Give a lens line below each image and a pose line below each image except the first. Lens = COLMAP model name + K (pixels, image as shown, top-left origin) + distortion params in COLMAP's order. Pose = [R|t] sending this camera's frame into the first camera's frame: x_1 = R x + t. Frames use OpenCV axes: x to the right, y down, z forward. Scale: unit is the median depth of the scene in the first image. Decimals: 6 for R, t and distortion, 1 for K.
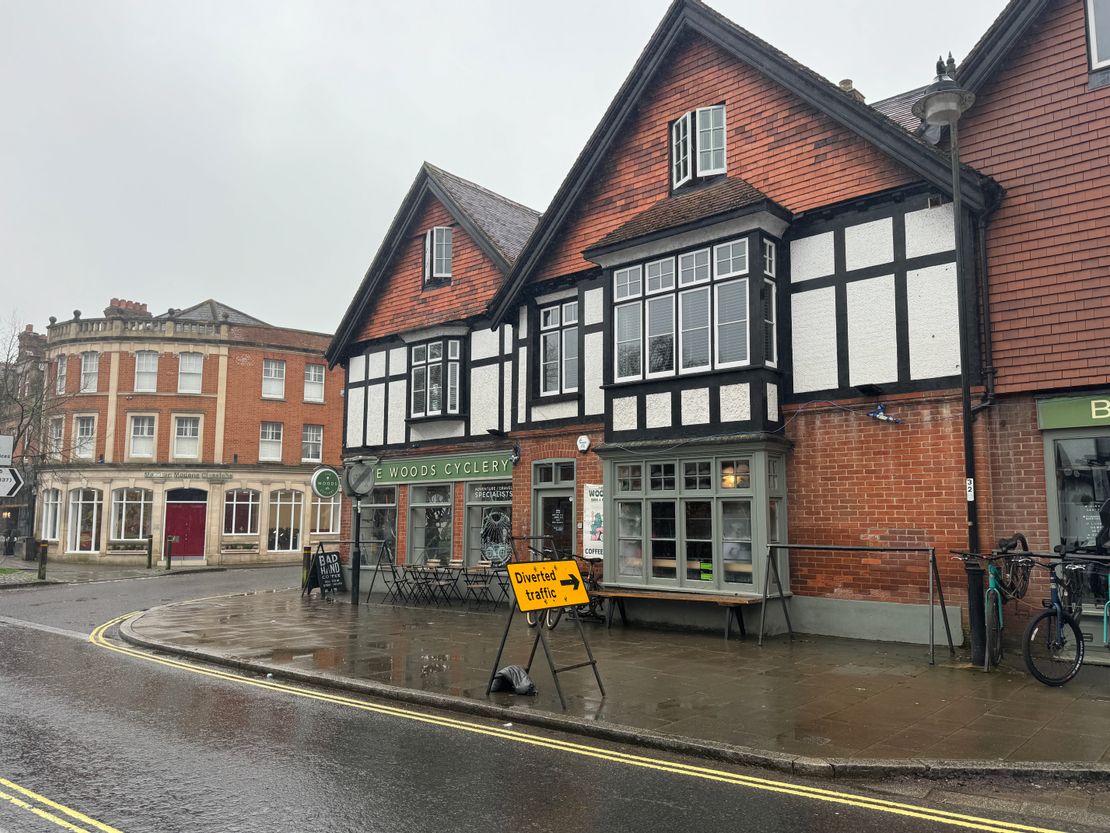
lens RADIAL K [[852.4, 0, 475.7], [0, 852.4, 419.0], [0, 0, 1]] dist [0.002264, -0.000669]
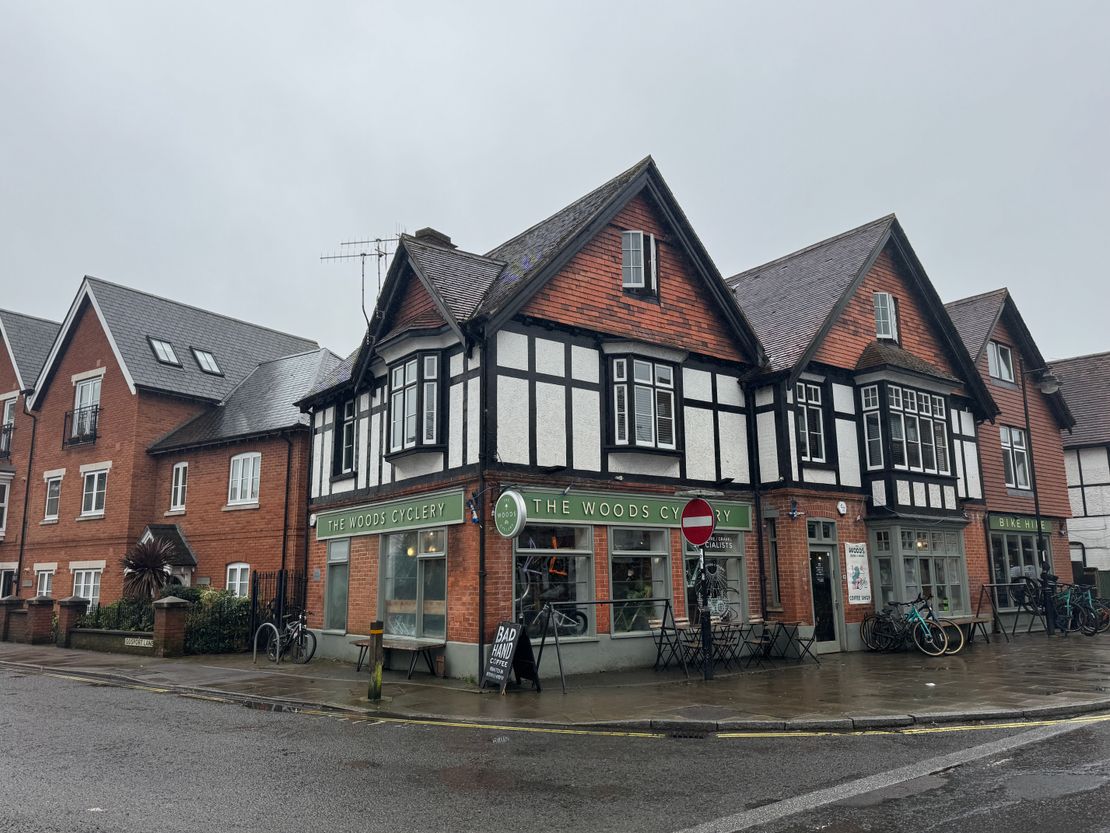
lens RADIAL K [[852.4, 0, 475.7], [0, 852.4, 419.0], [0, 0, 1]] dist [0.002264, -0.000669]
pose [[0.167790, 0.183748, 0.968547, -1.062866], [-0.111351, 0.979721, -0.166577, 0.151221], [-0.979514, -0.079899, 0.184848, 1.195283]]
